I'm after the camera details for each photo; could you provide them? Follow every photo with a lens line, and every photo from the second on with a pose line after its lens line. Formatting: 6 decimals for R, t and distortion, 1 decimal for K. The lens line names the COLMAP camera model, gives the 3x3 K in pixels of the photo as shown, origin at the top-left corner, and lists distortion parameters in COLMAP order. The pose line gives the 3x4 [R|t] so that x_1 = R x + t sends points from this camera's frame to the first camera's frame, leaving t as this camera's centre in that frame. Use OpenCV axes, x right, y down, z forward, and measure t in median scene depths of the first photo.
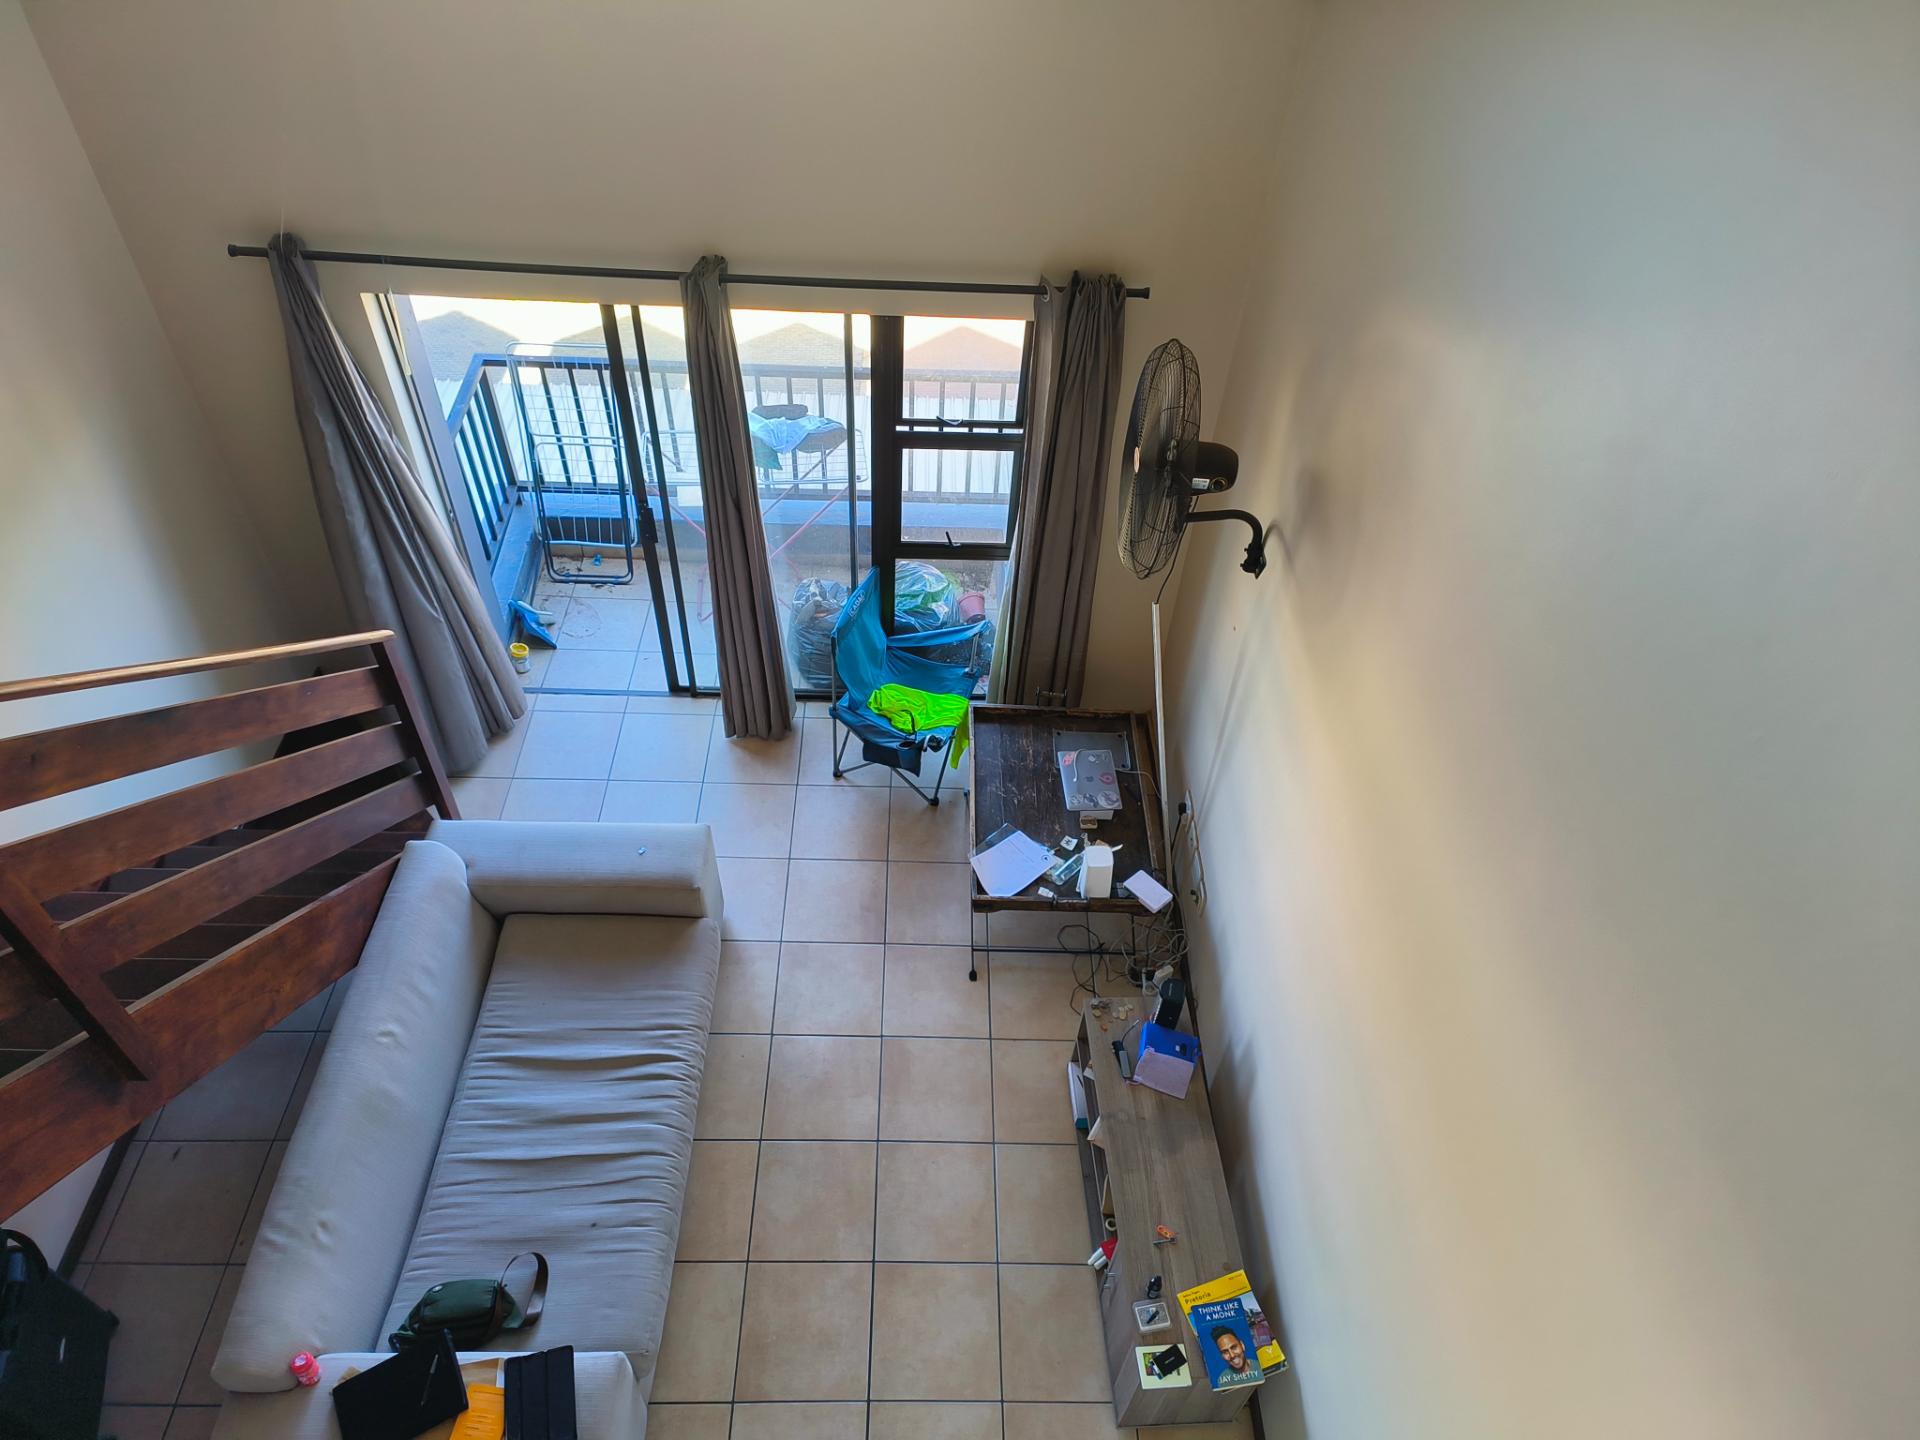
lens RADIAL K [[1269.9, 0, 961.5], [0, 1269.9, 711.6], [0, 0, 1]] dist [0.074978, -0.058153]
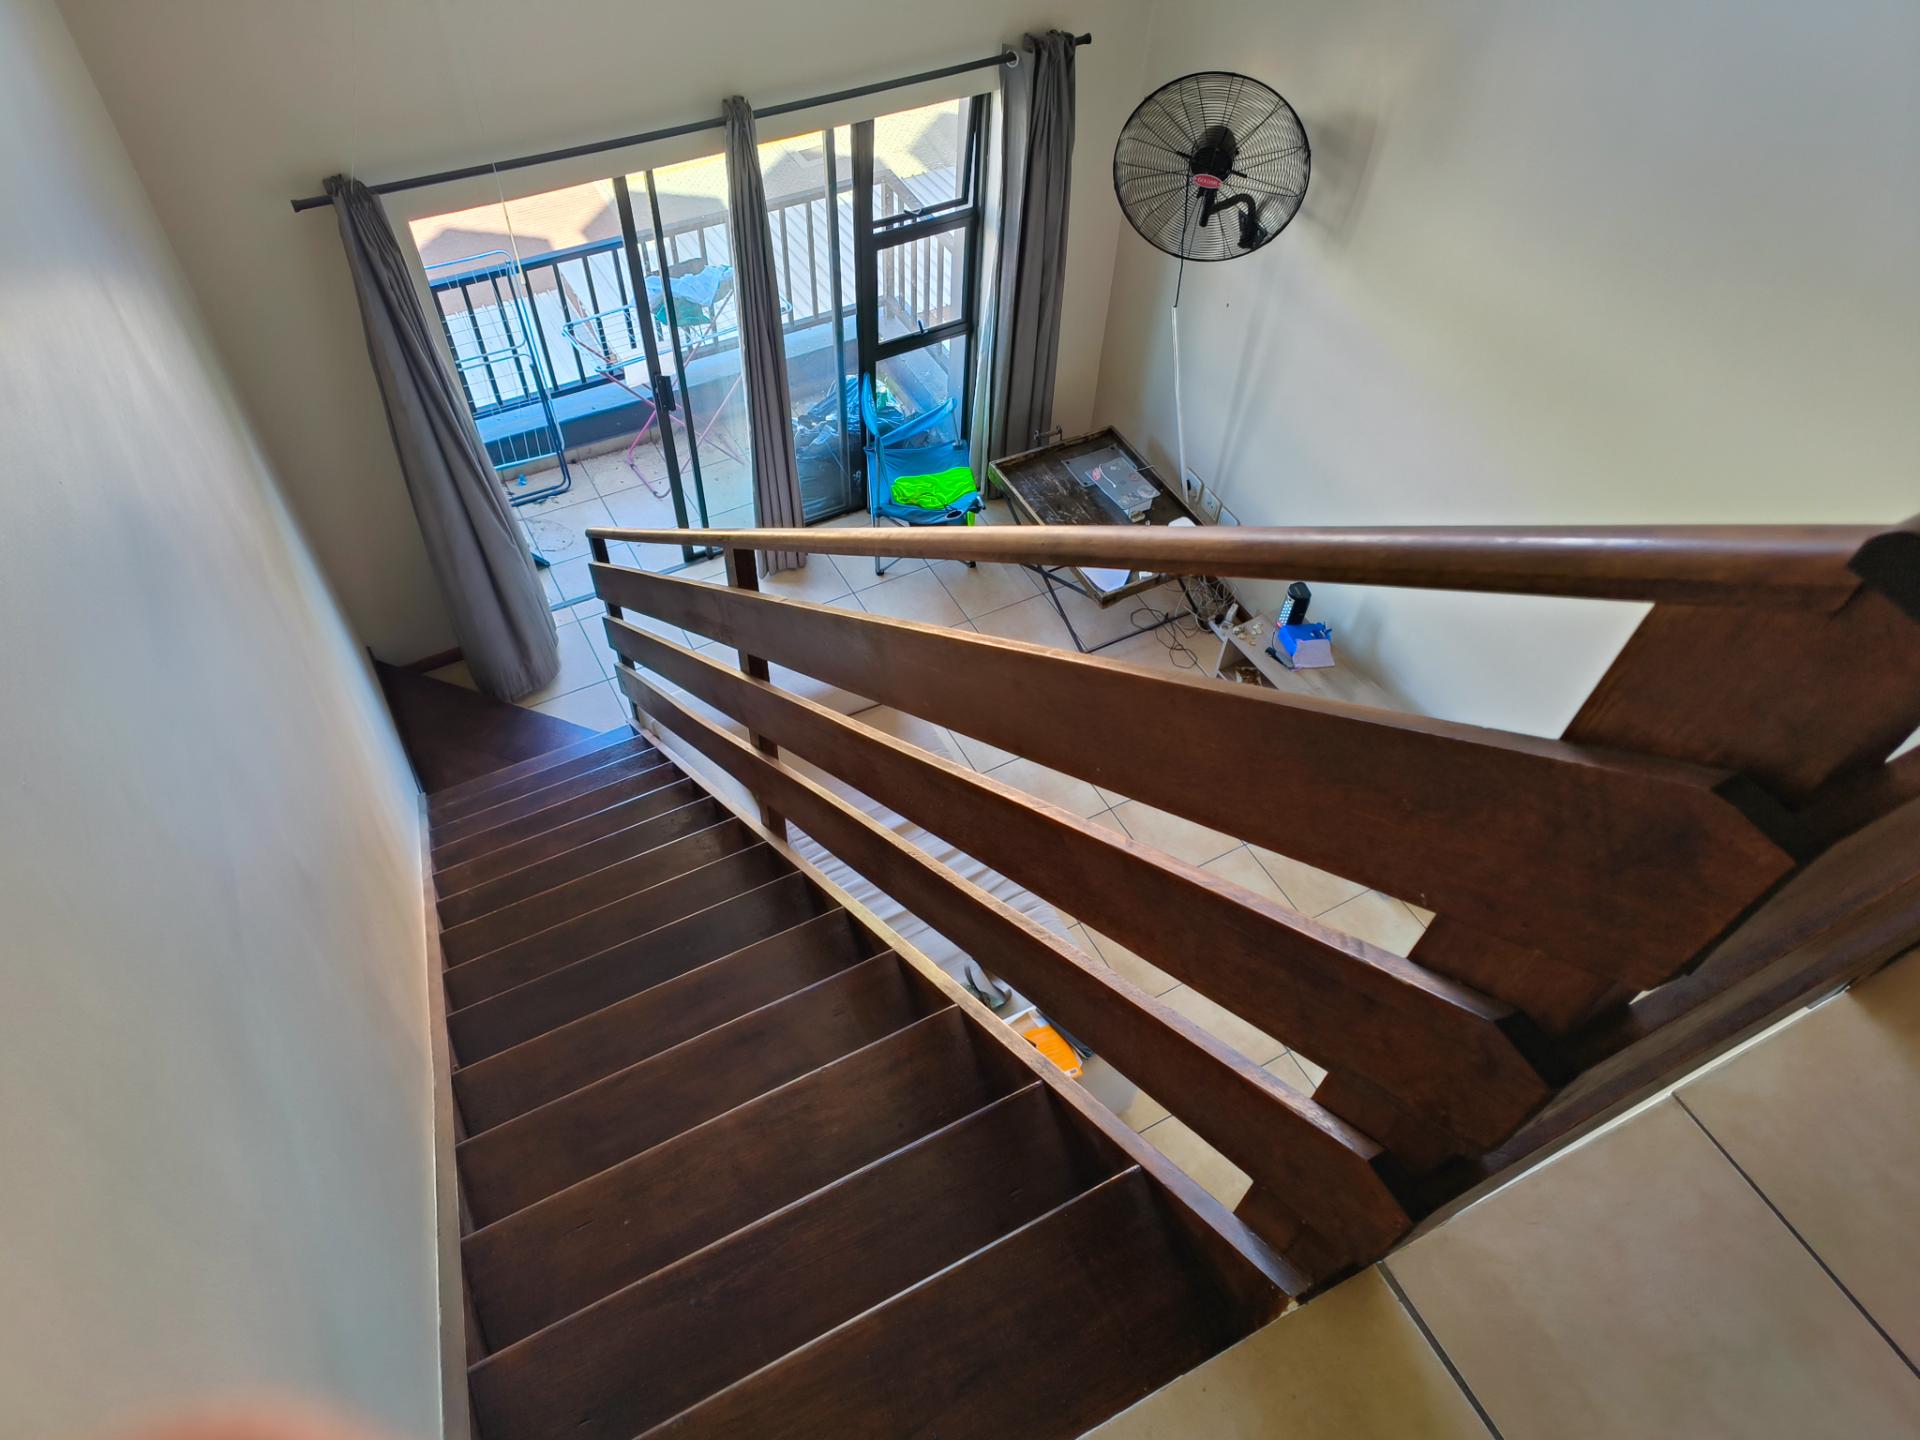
lens RADIAL K [[1269.9, 0, 942.0], [0, 1269.9, 724.7], [0, 0, 1]] dist [0.074978, -0.058153]
pose [[0.888619, -0.371815, 0.268532, -0.468110], [0.339868, 0.926967, 0.158817, 0.016220], [-0.307970, -0.049863, 0.950088, -0.090735]]
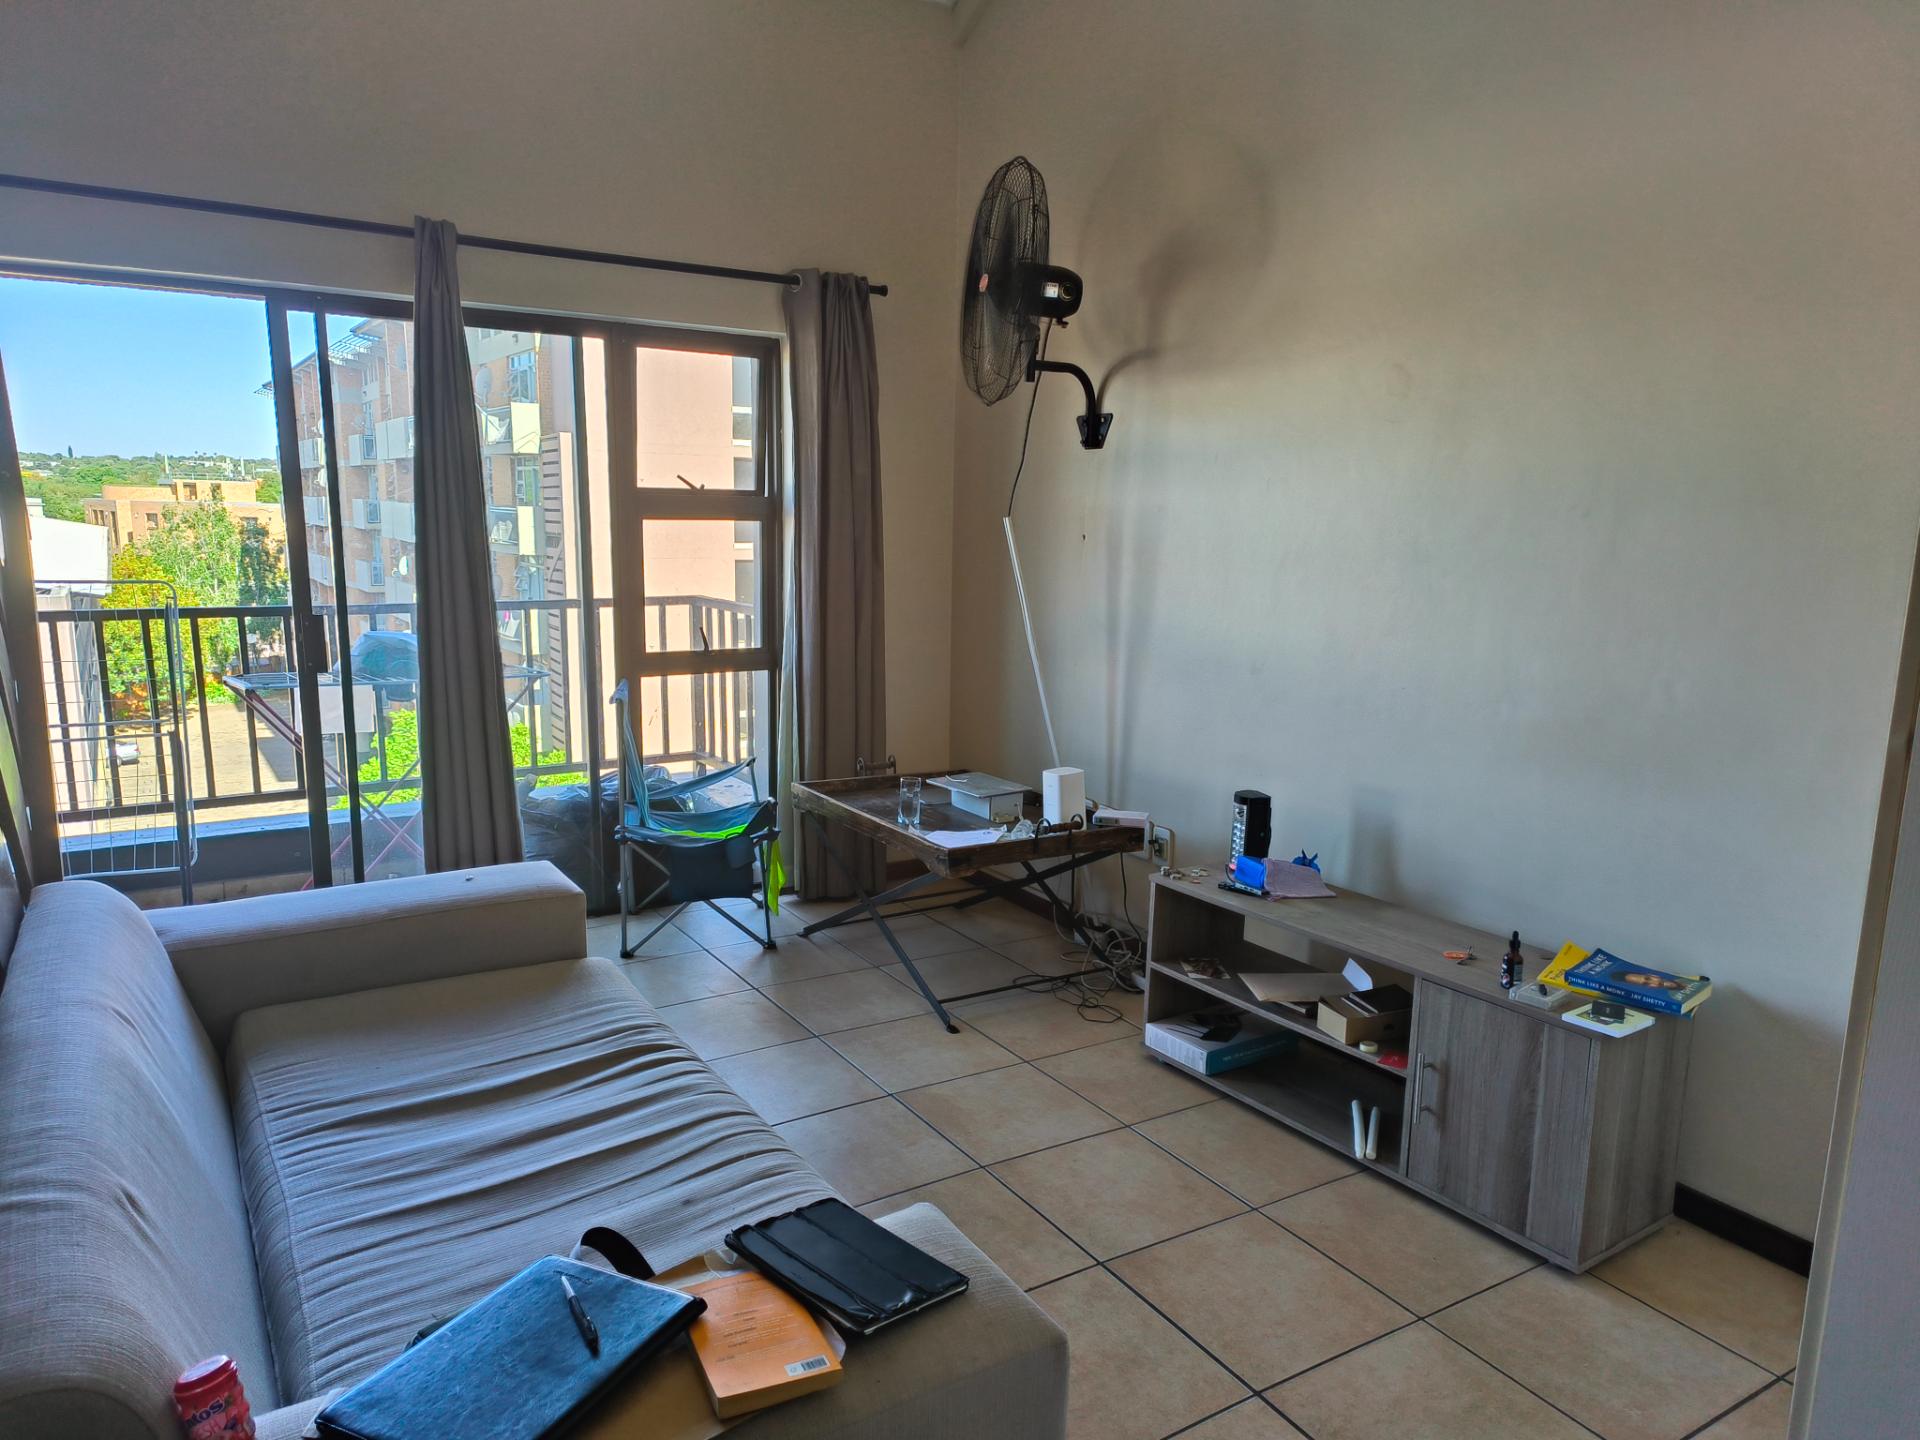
lens RADIAL K [[1269.9, 0, 949.6], [0, 1269.9, 728.2], [0, 0, 1]] dist [0.074978, -0.058153]
pose [[0.851648, -0.114492, 0.511456, -0.350050], [0.392442, 0.786121, -0.477496, 0.430830], [-0.347397, 0.607376, 0.714430, 0.406425]]
